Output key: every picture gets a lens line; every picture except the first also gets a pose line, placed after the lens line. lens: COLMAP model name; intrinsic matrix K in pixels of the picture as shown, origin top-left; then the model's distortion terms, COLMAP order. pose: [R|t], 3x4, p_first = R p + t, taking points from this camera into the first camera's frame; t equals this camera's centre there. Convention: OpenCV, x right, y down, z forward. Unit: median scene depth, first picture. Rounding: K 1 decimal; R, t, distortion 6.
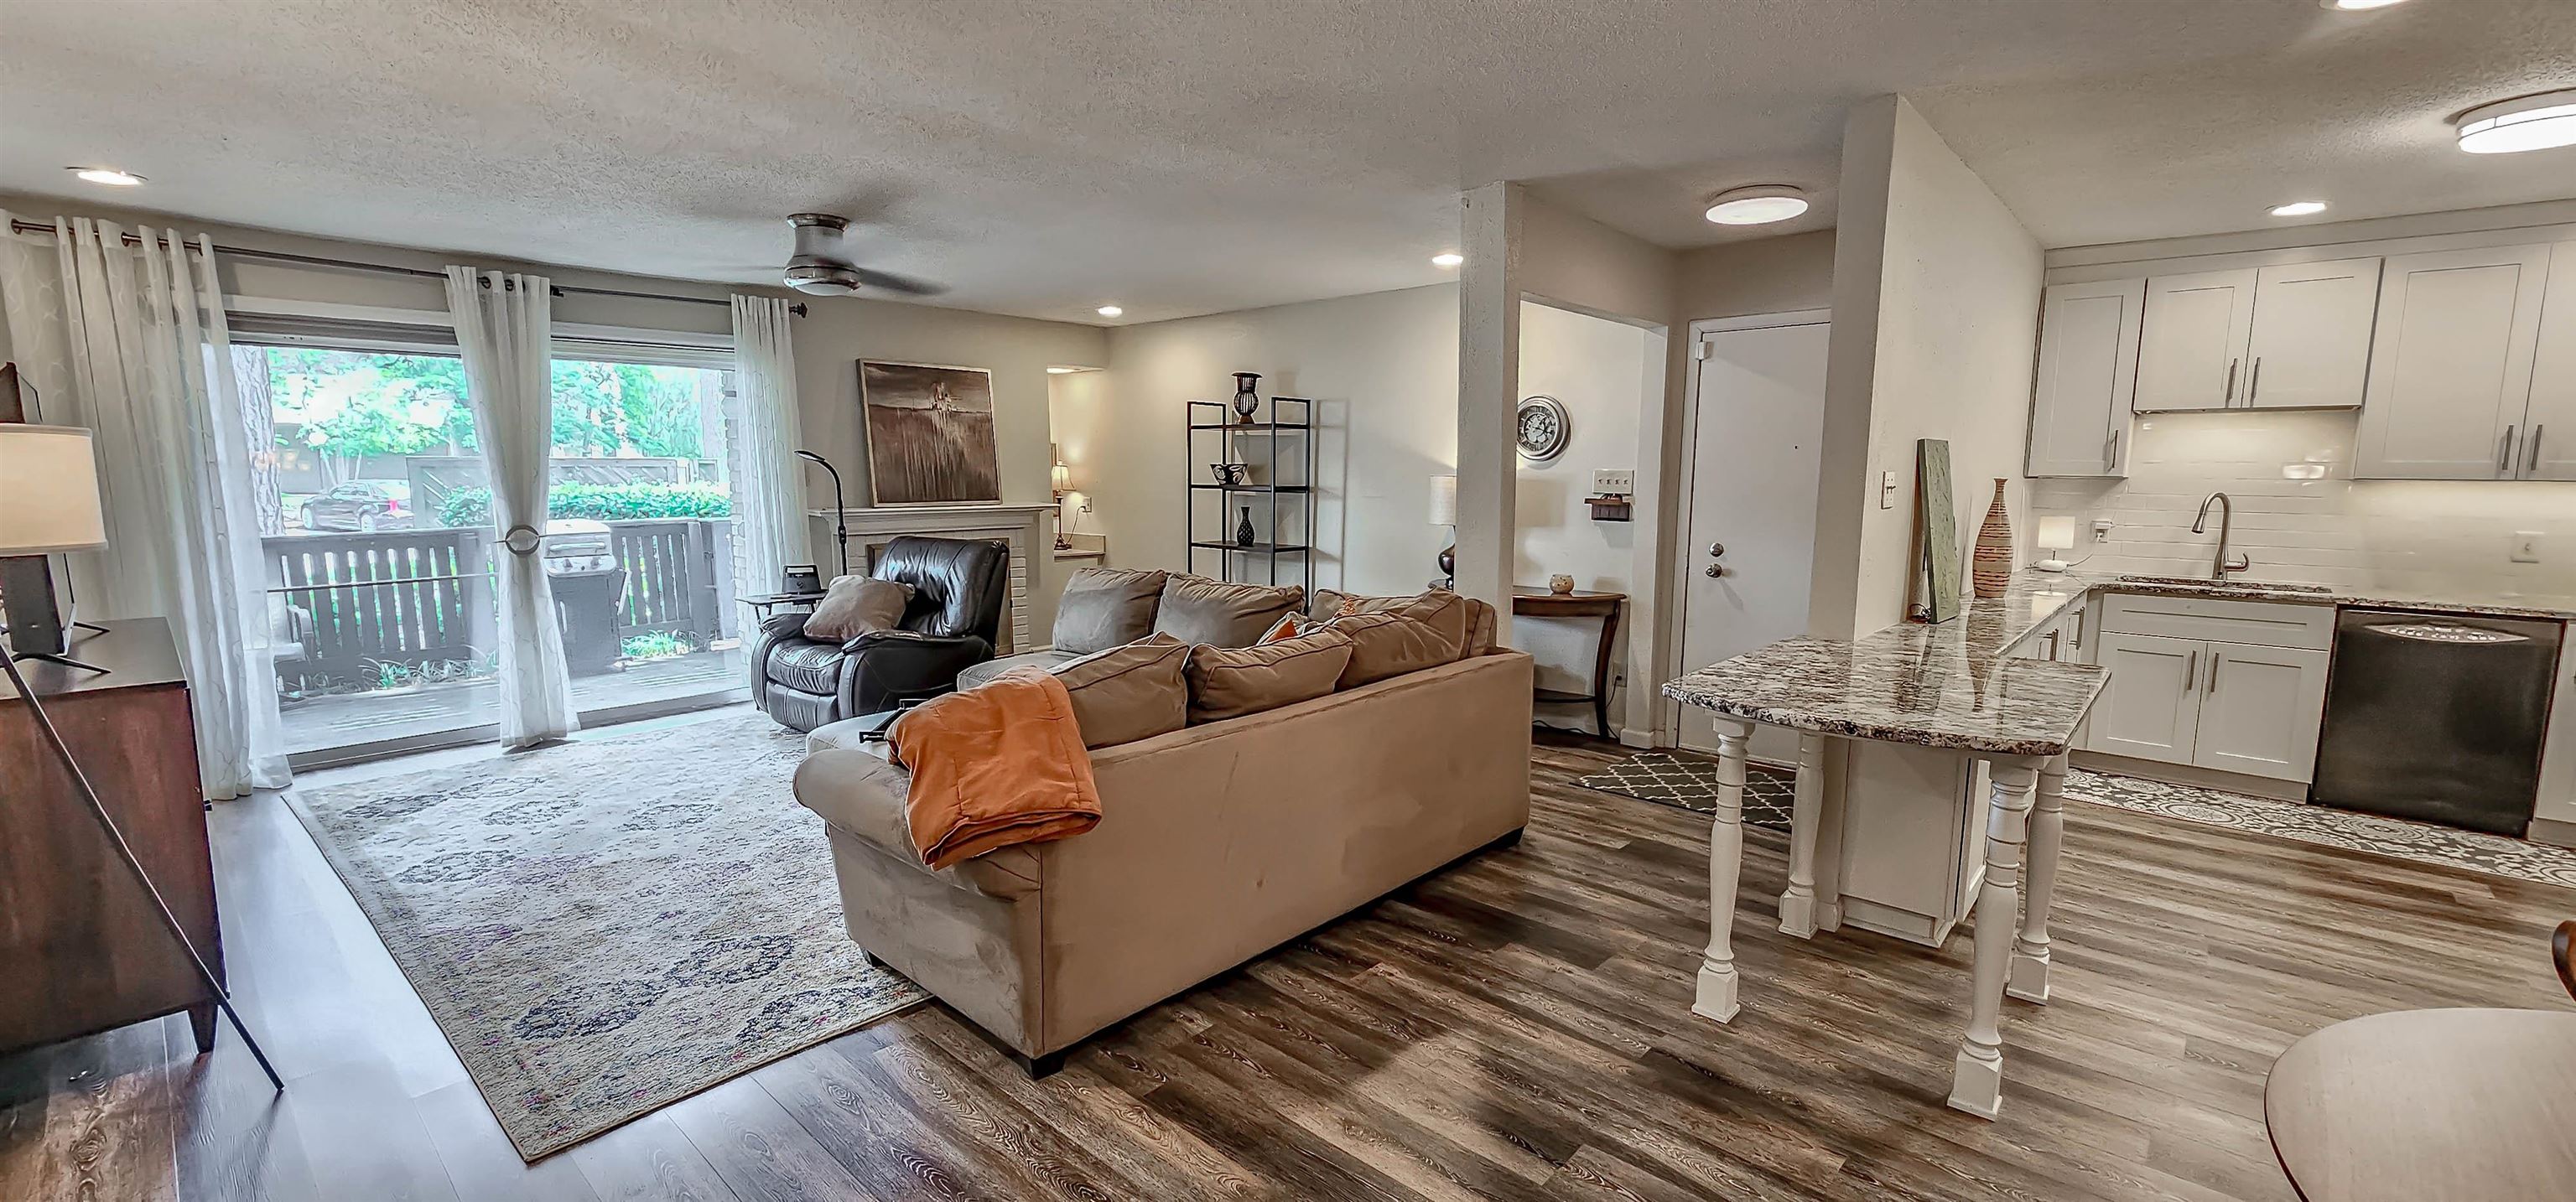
lens RADIAL K [[1055.7, 0, 1290.5], [0, 1055.7, 610.0], [0, 0, 1]] dist [-0.001870, 0.000028]
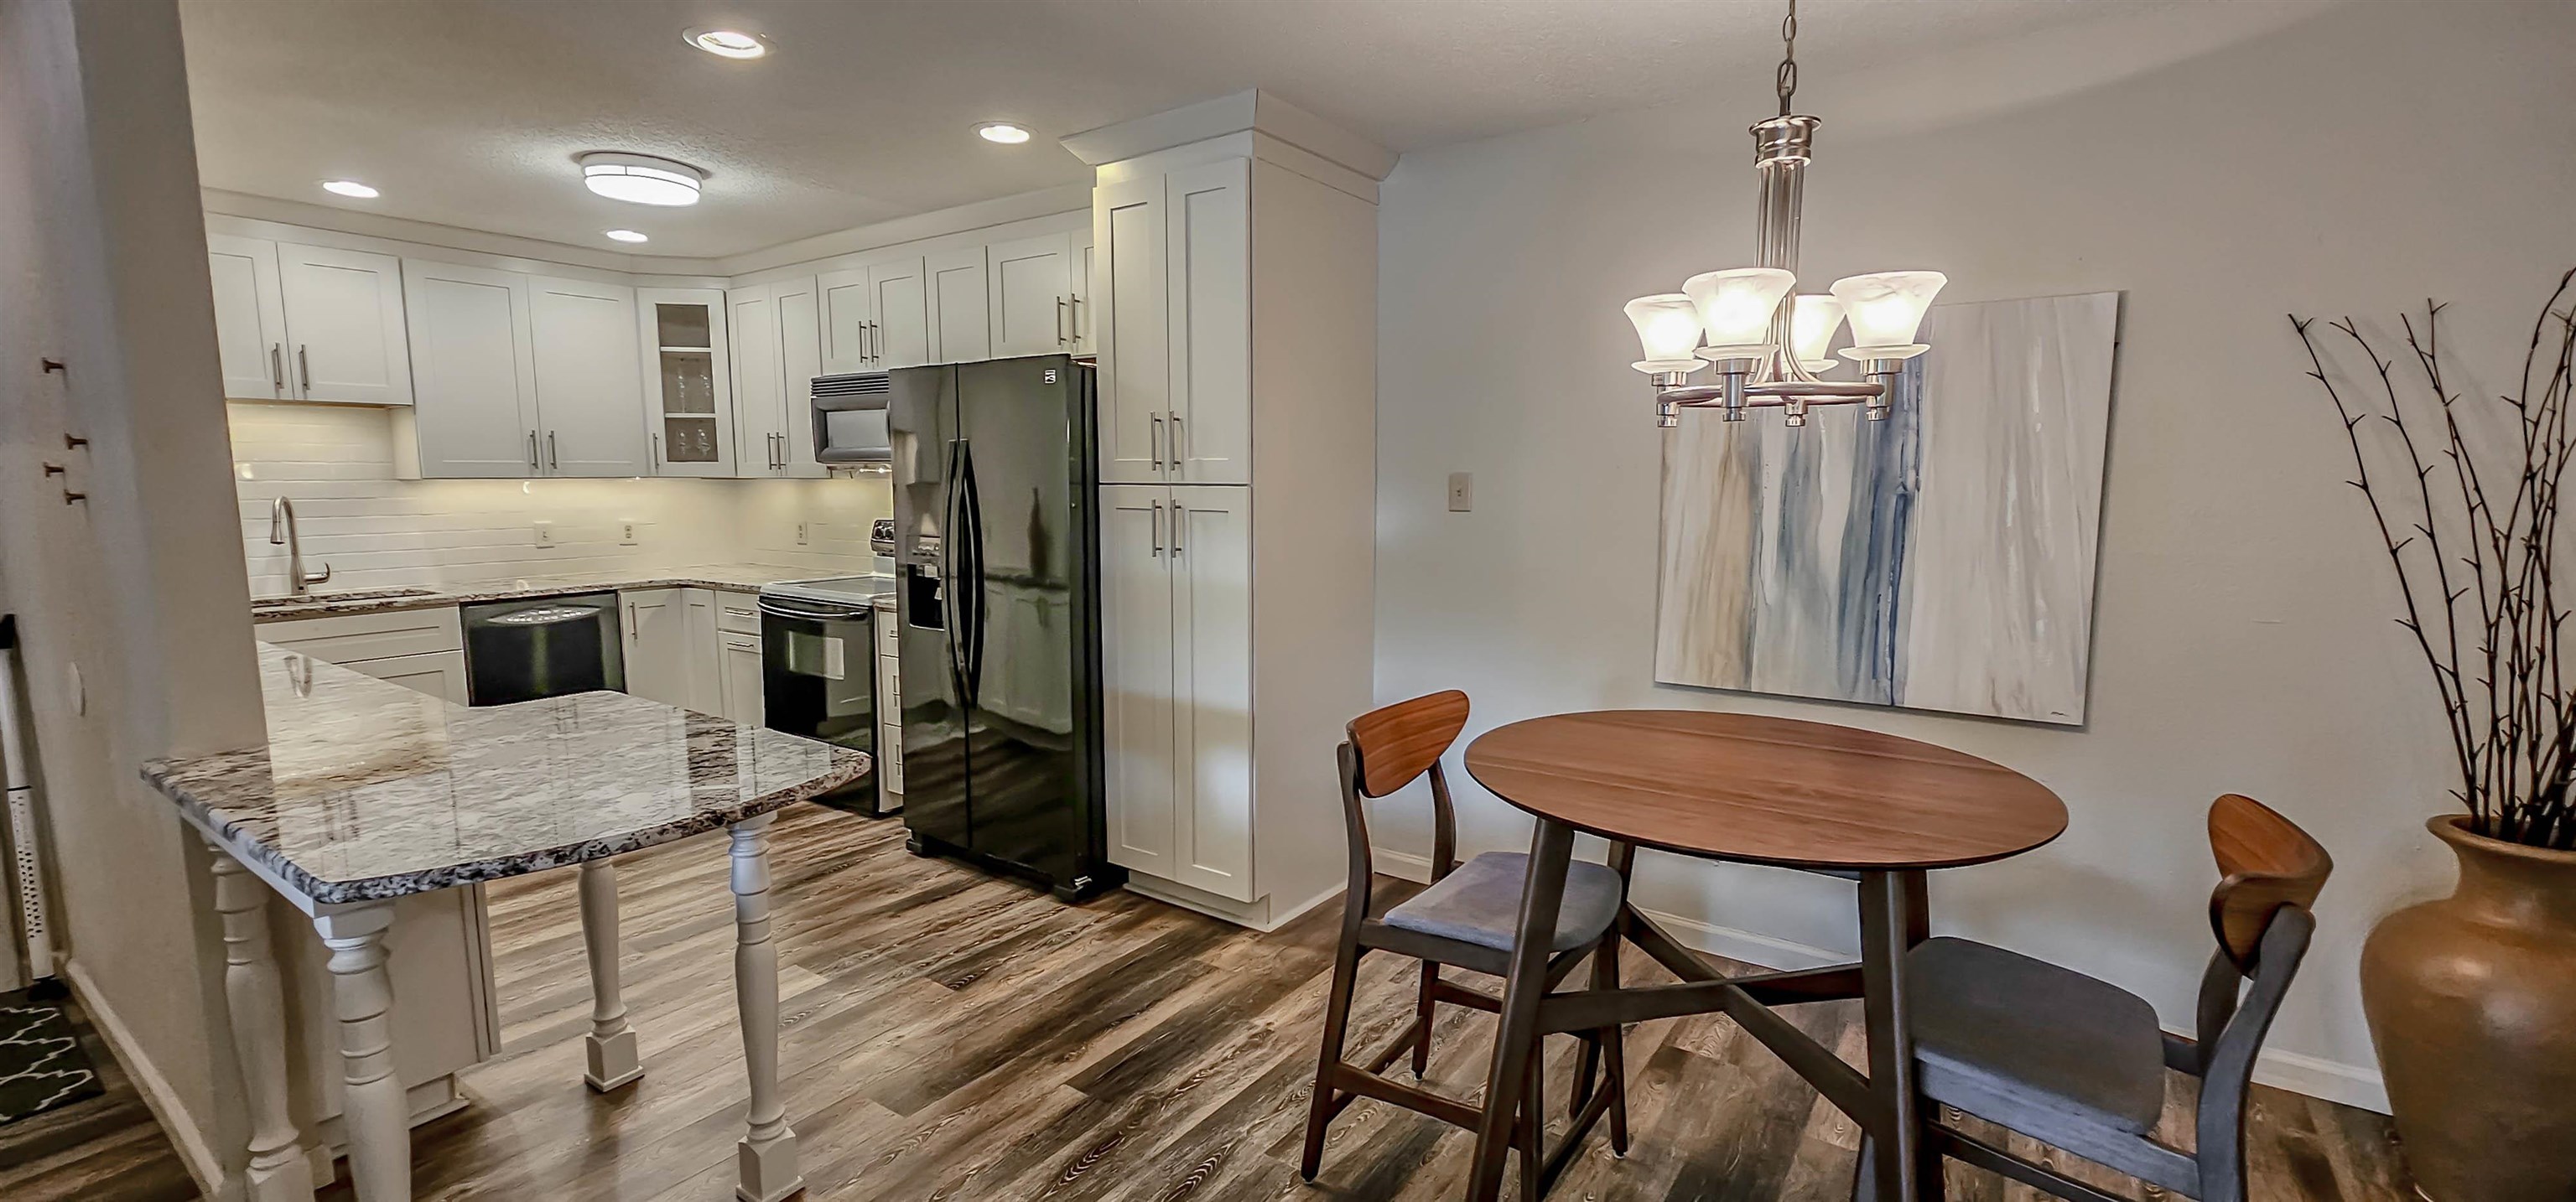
lens RADIAL K [[1055.7, 0, 1292.4], [0, 1055.7, 610.0], [0, 0, 1]] dist [-0.001870, 0.000028]
pose [[-0.136291, -0.134901, 0.981441, -0.092639], [0.132137, 0.979358, 0.152964, -0.039250], [-0.981817, 0.150532, -0.115653, 0.273349]]
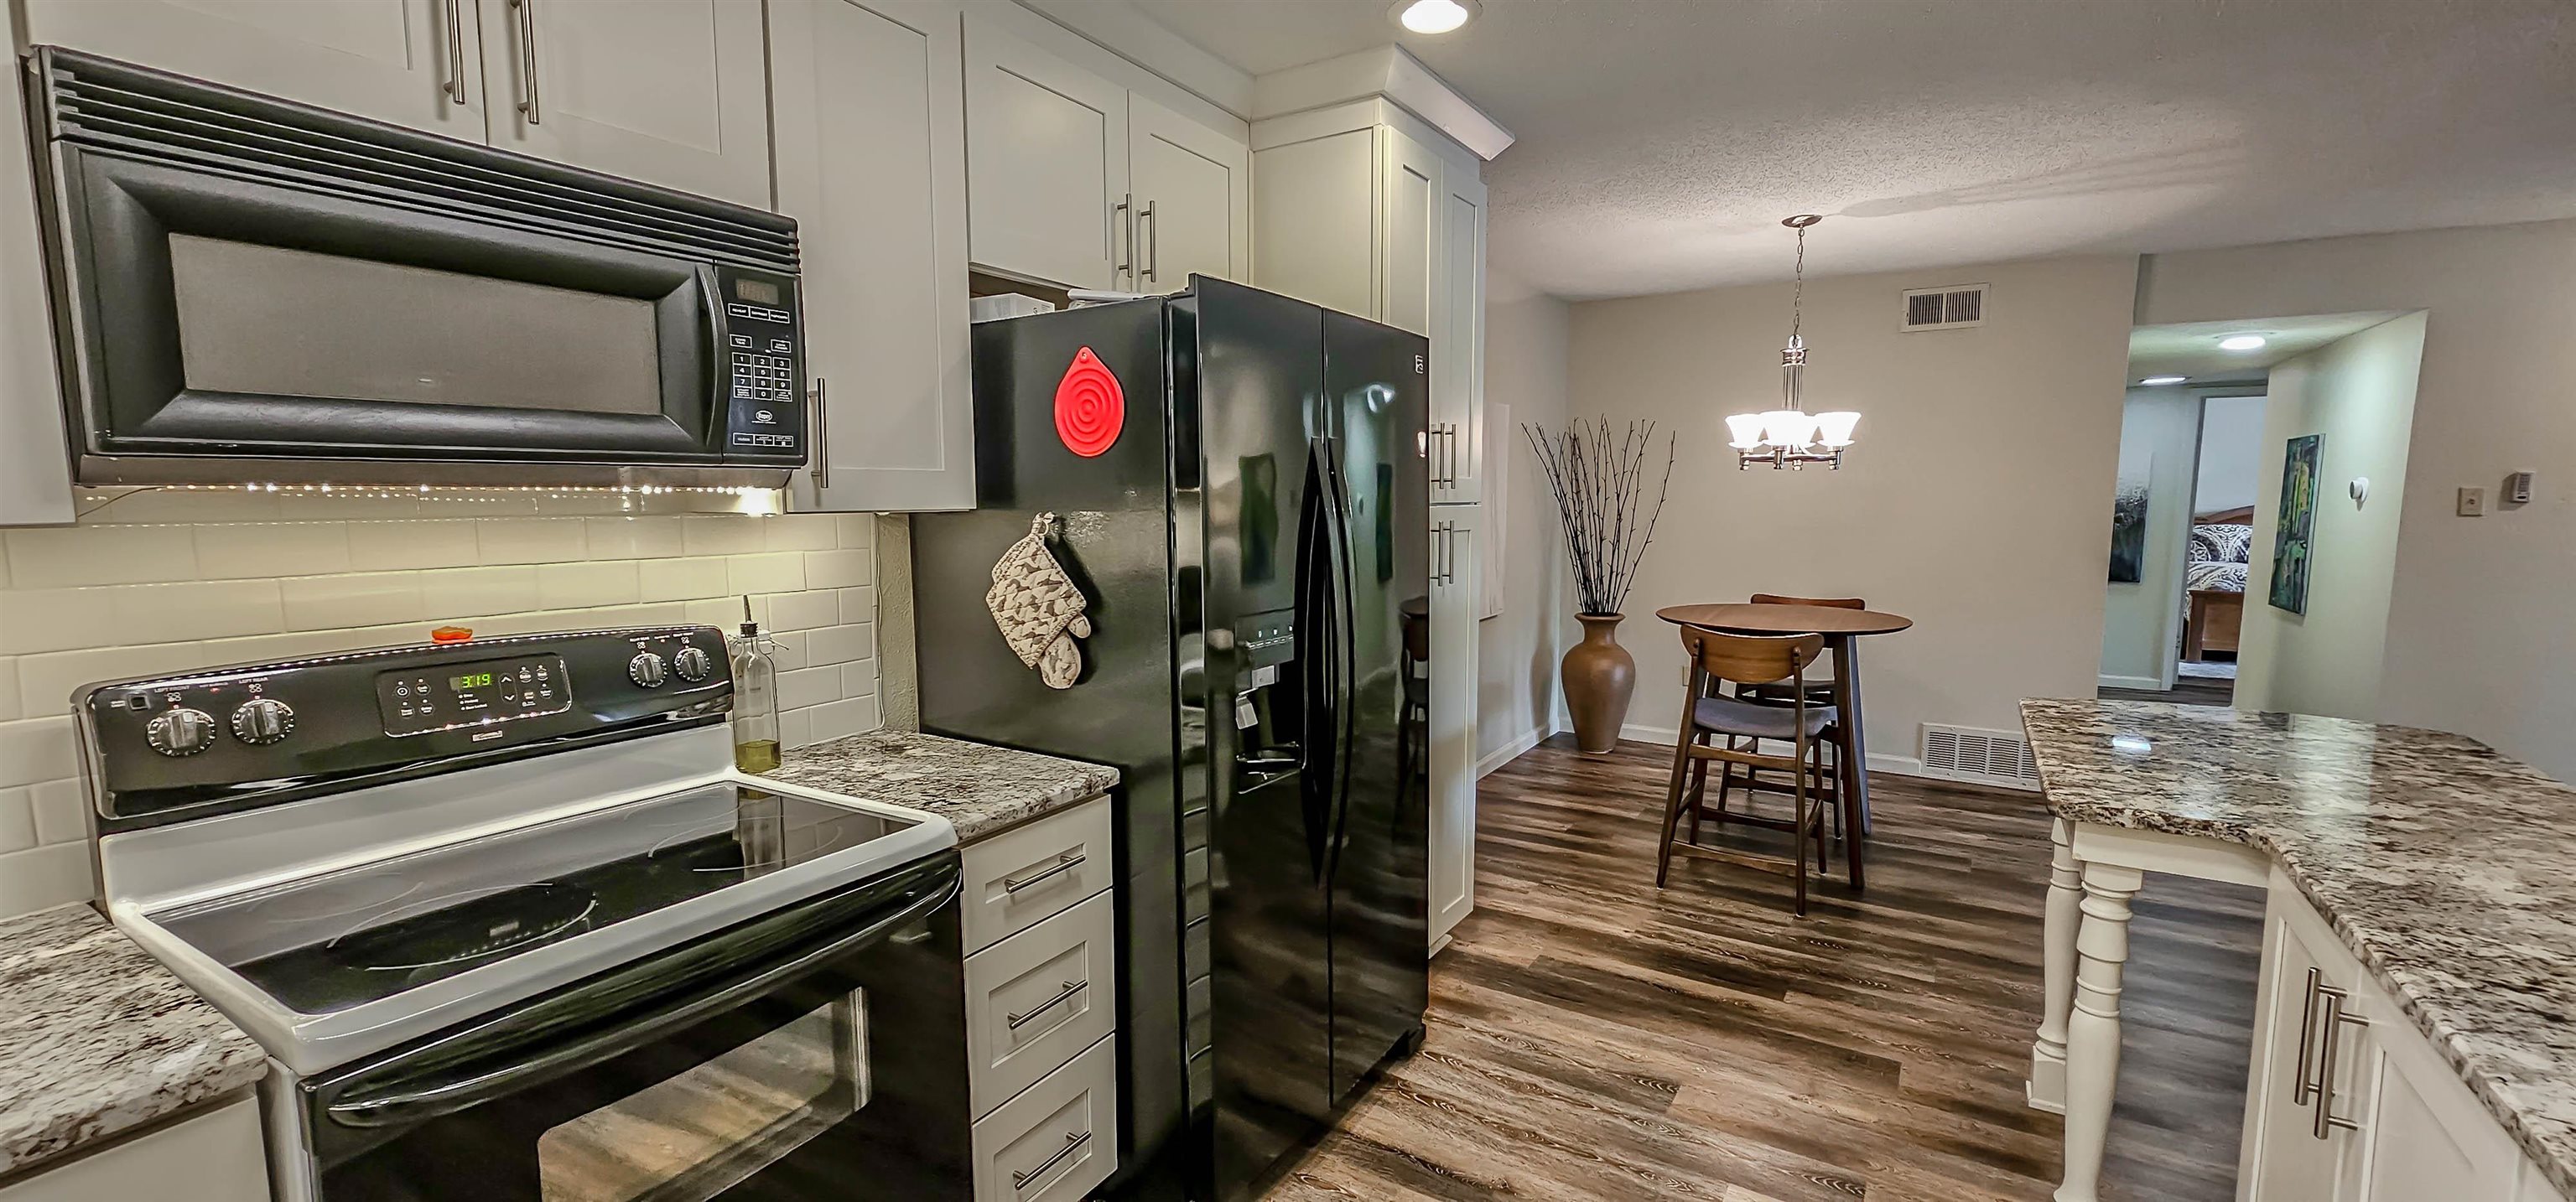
lens RADIAL K [[1055.7, 0, 1284.7], [0, 1055.7, 605.6], [0, 0, 1]] dist [-0.001870, 0.000028]
pose [[-0.985359, 0.013342, -0.169968, 0.706046], [-0.028148, 0.970521, 0.239368, -0.105107], [0.168151, 0.240647, -0.955936, 0.791489]]
